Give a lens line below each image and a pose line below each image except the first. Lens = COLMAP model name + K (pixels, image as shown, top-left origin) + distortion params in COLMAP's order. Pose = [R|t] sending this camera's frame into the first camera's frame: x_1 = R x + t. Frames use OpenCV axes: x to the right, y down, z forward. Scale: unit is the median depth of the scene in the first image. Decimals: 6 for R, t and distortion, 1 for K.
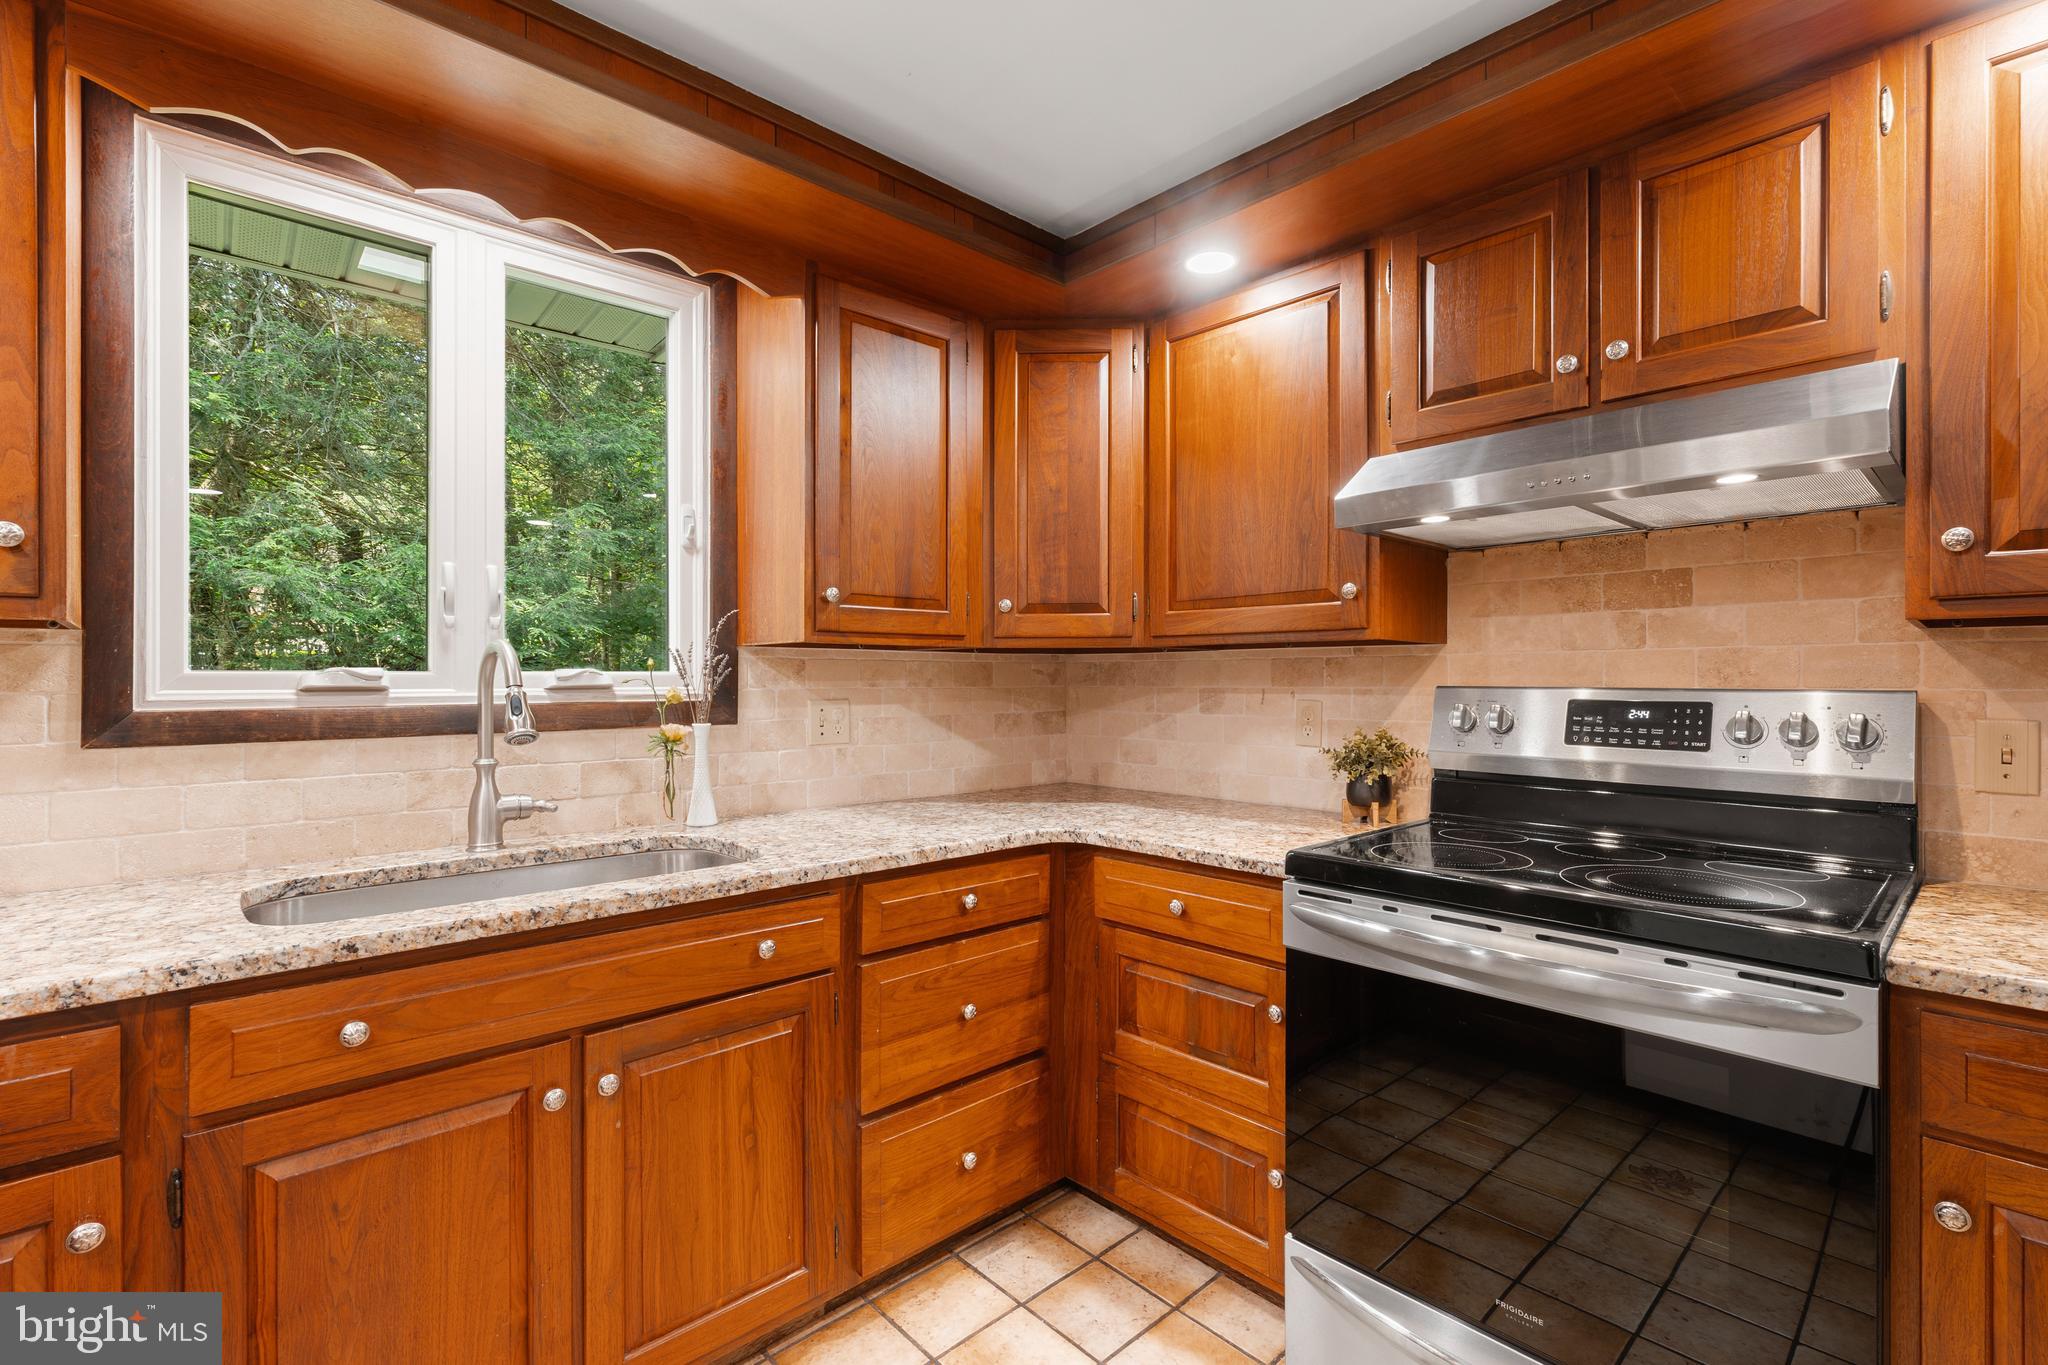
lens RADIAL K [[918.3, 0, 1041.1], [0, 918.3, 679.9], [0, 0, 1]] dist [0.004415, -0.001658]
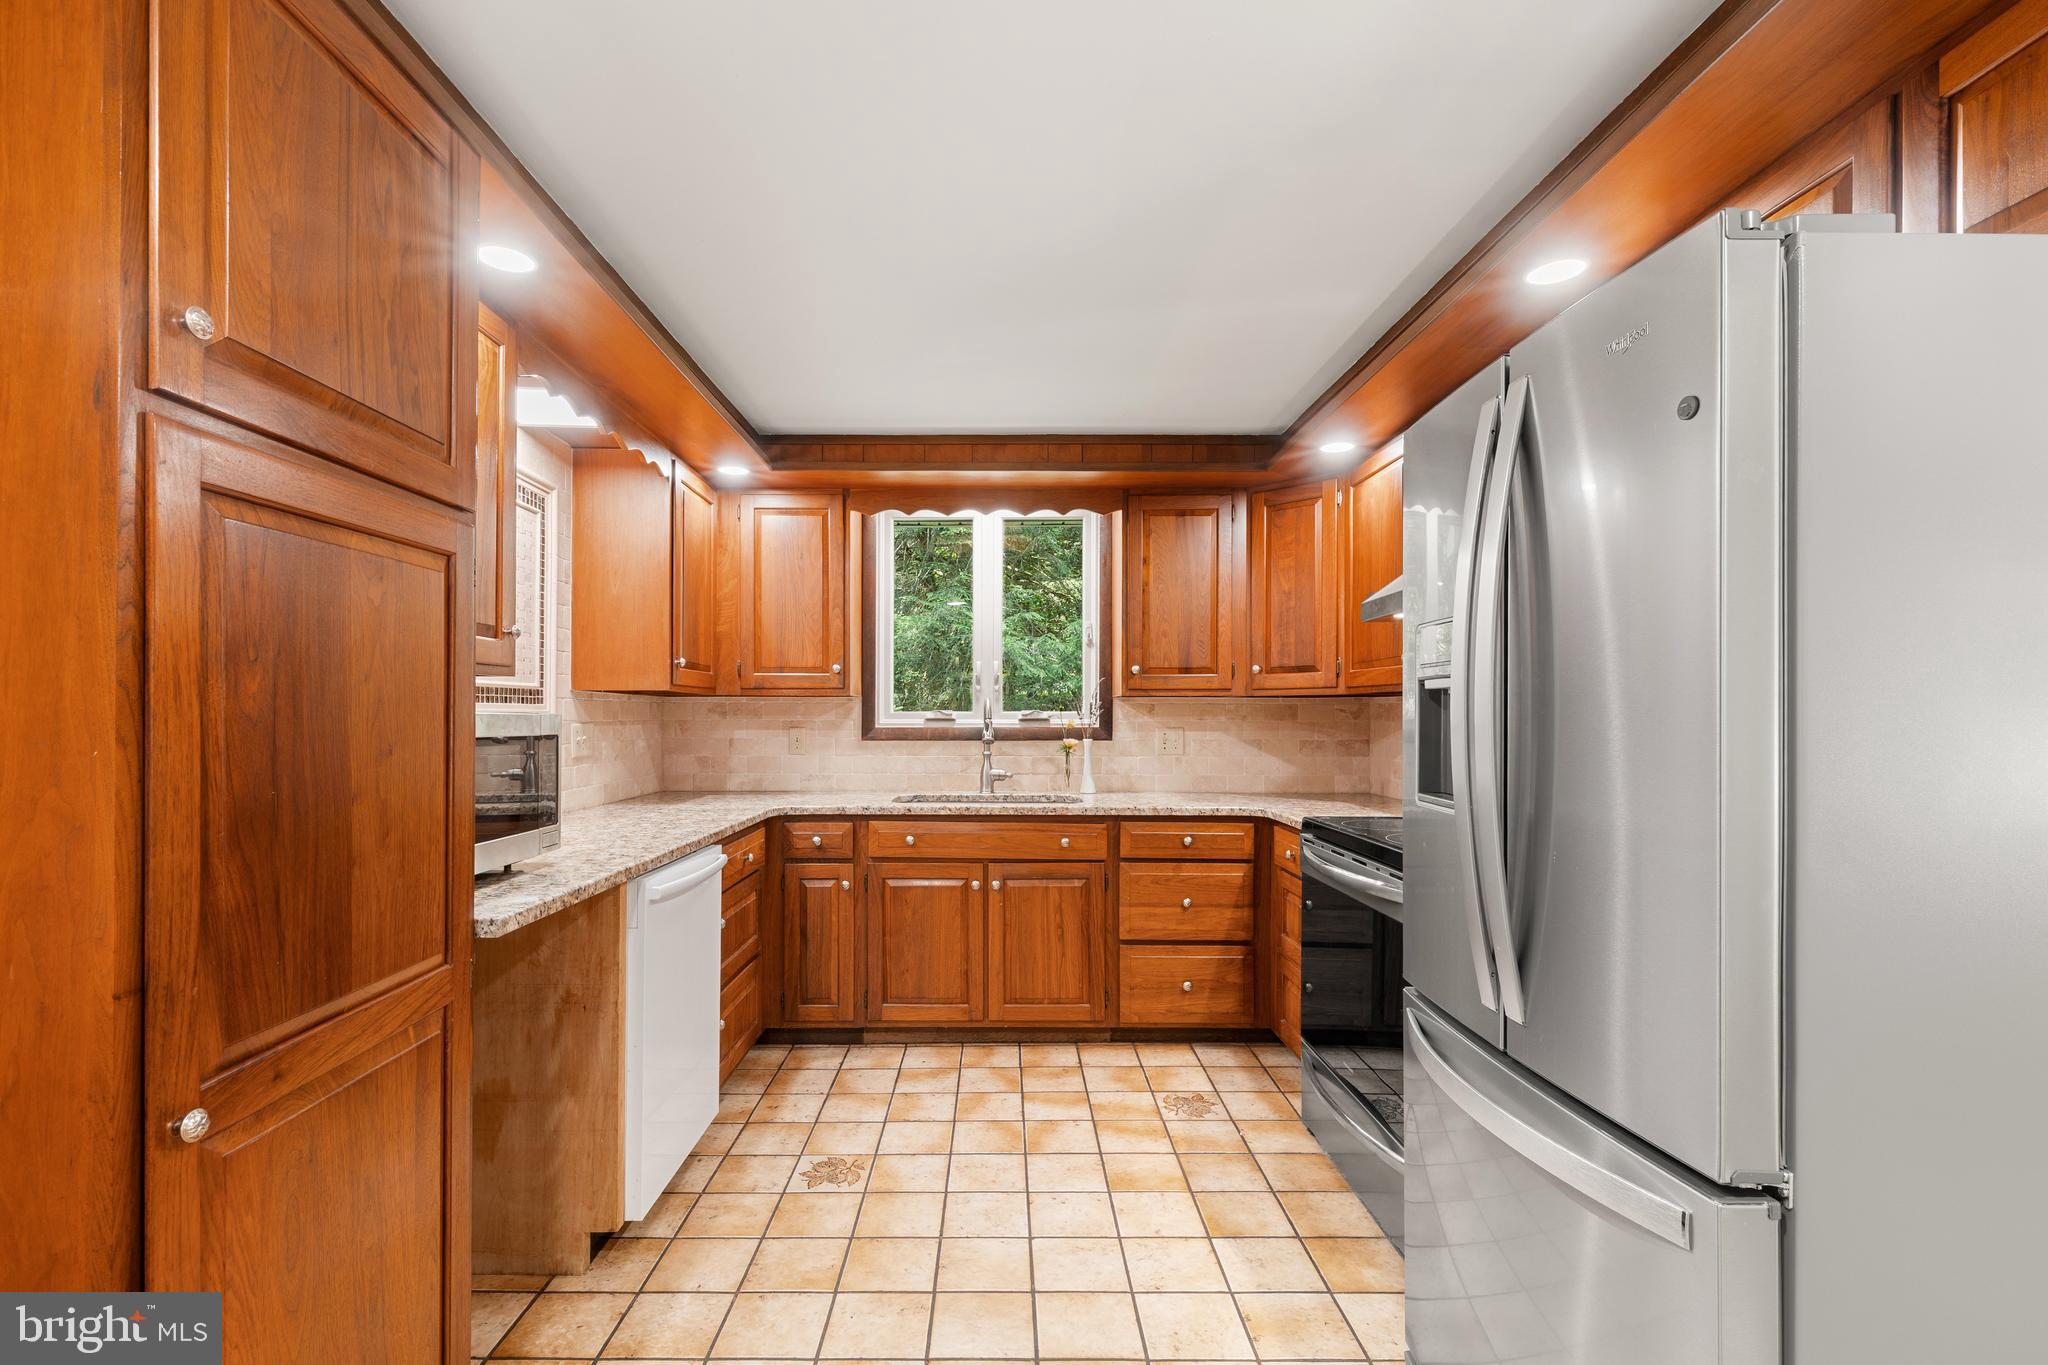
lens RADIAL K [[918.3, 0, 982.4], [0, 918.3, 711.1], [0, 0, 1]] dist [0.004415, -0.001658]
pose [[0.714056, -0.001519, -0.700087, 0.868055], [-0.001632, 0.999991, -0.003834, -0.002838], [0.700087, 0.003881, 0.714047, -0.540680]]
